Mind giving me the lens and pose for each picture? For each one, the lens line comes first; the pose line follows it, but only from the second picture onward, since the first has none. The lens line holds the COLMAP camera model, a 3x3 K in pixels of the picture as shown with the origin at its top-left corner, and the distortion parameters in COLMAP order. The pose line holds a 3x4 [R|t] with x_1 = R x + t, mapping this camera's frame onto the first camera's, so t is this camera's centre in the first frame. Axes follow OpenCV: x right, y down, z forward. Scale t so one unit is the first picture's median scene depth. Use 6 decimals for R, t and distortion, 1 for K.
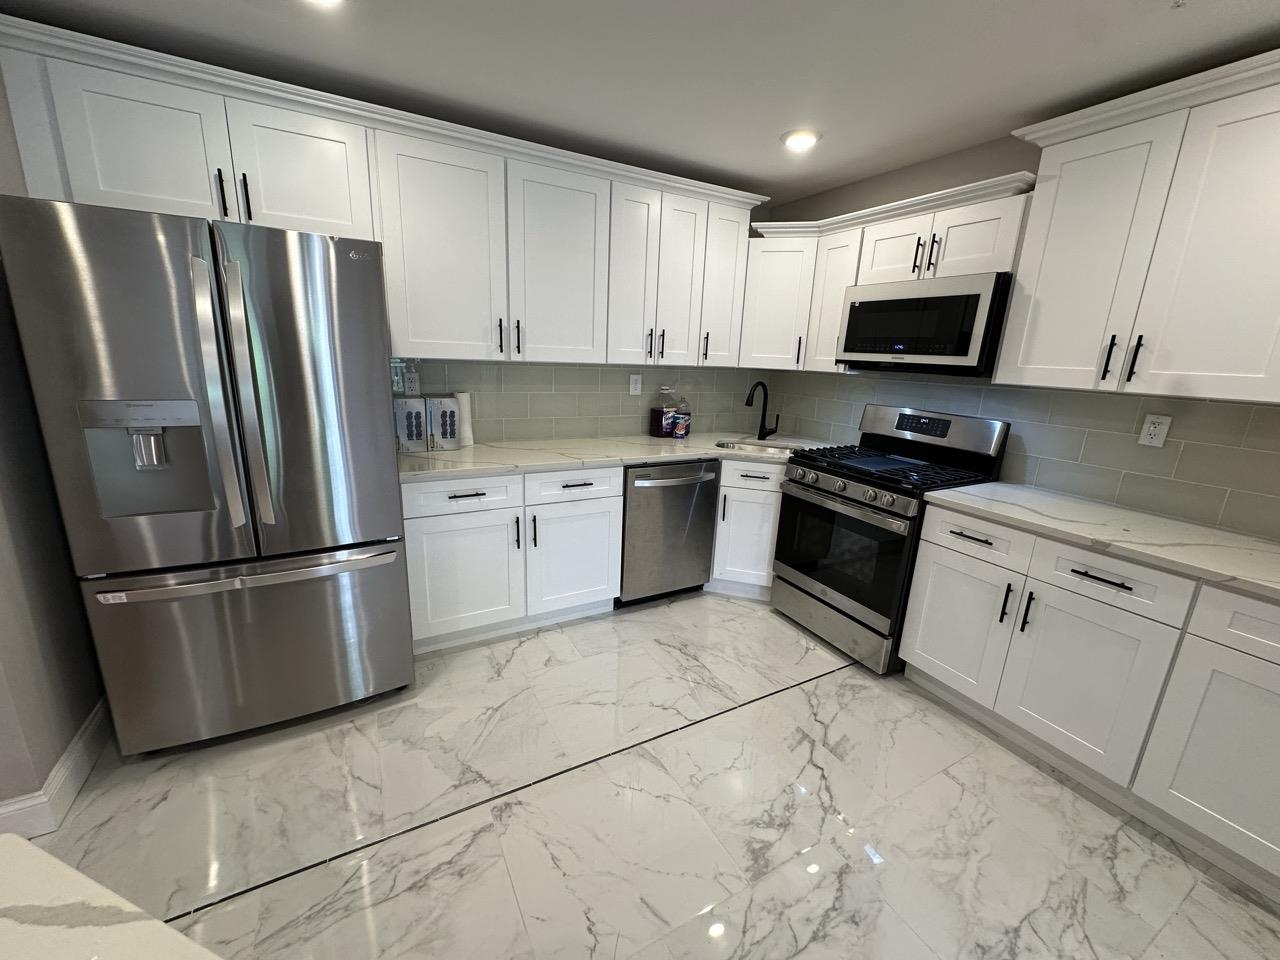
lens RADIAL K [[512.1, 0, 641.6], [0, 512.1, 477.0], [0, 0, 1]] dist [0.002271, 0.000258]
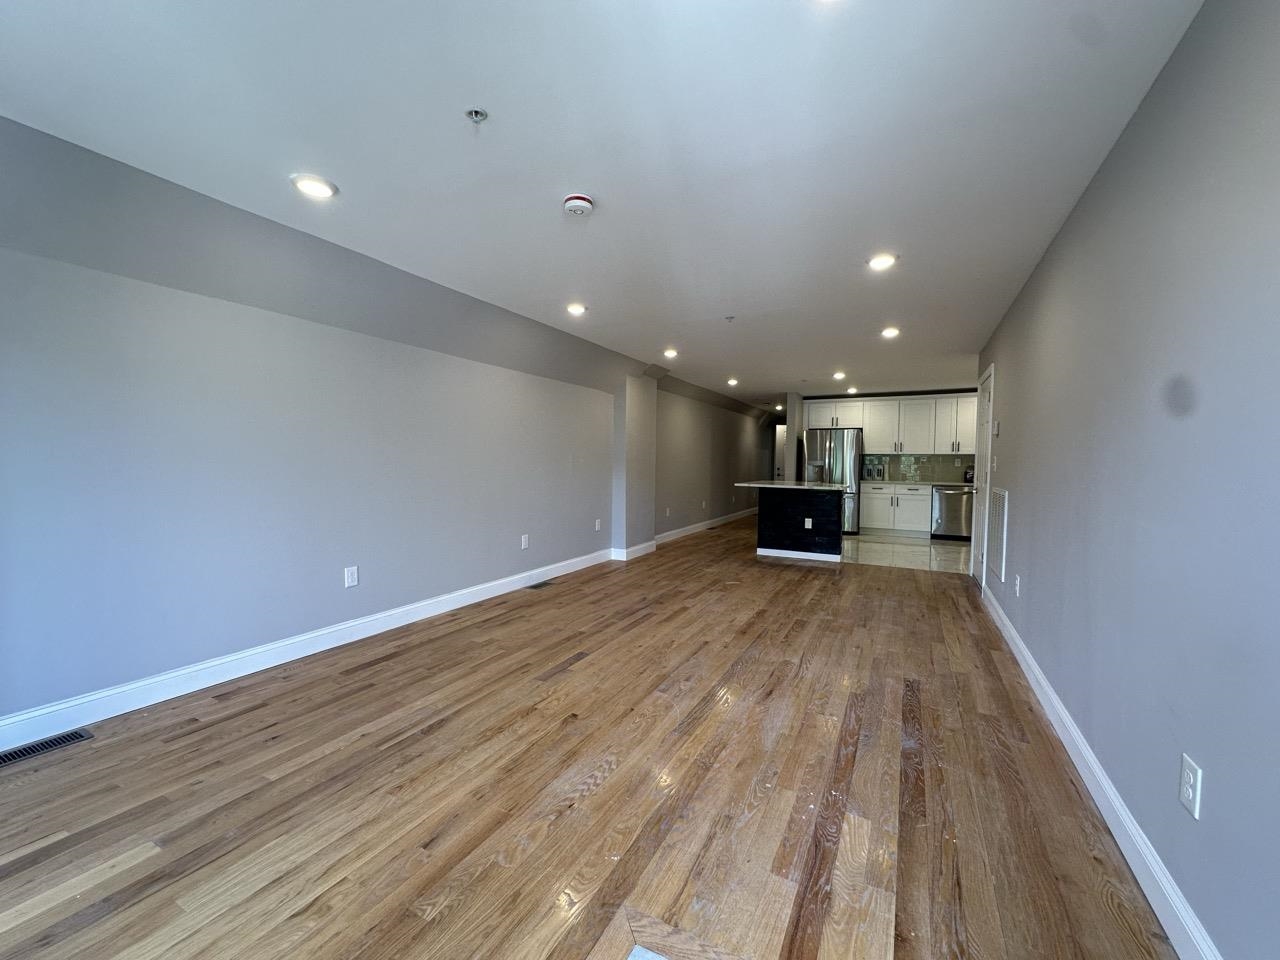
lens RADIAL K [[512.1, 0, 640.4], [0, 512.1, 477.8], [0, 0, 1]] dist [0.002271, 0.000258]
pose [[0.544955, -0.008496, -0.838422, 1.669567], [-0.187910, 0.973276, -0.131999, 0.702208], [0.817137, 0.229481, 0.528796, -2.174655]]
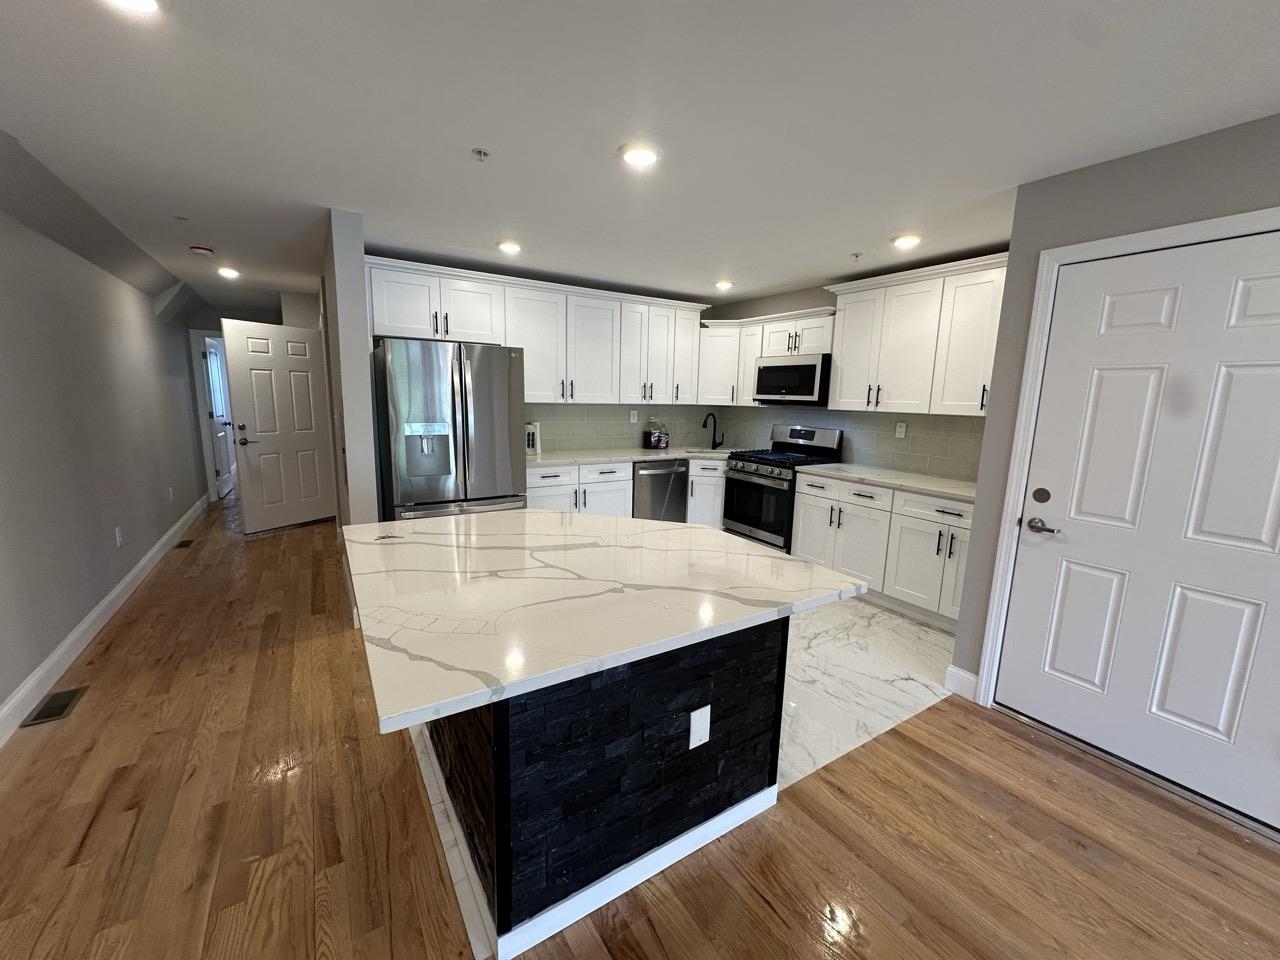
lens RADIAL K [[512.1, 0, 639.2], [0, 512.1, 478.0], [0, 0, 1]] dist [0.002271, 0.000258]
pose [[0.998048, -0.028459, 0.055586, -0.114877], [0.032713, 0.996479, -0.077198, 0.172987], [-0.053193, 0.078866, 0.995465, -0.741515]]
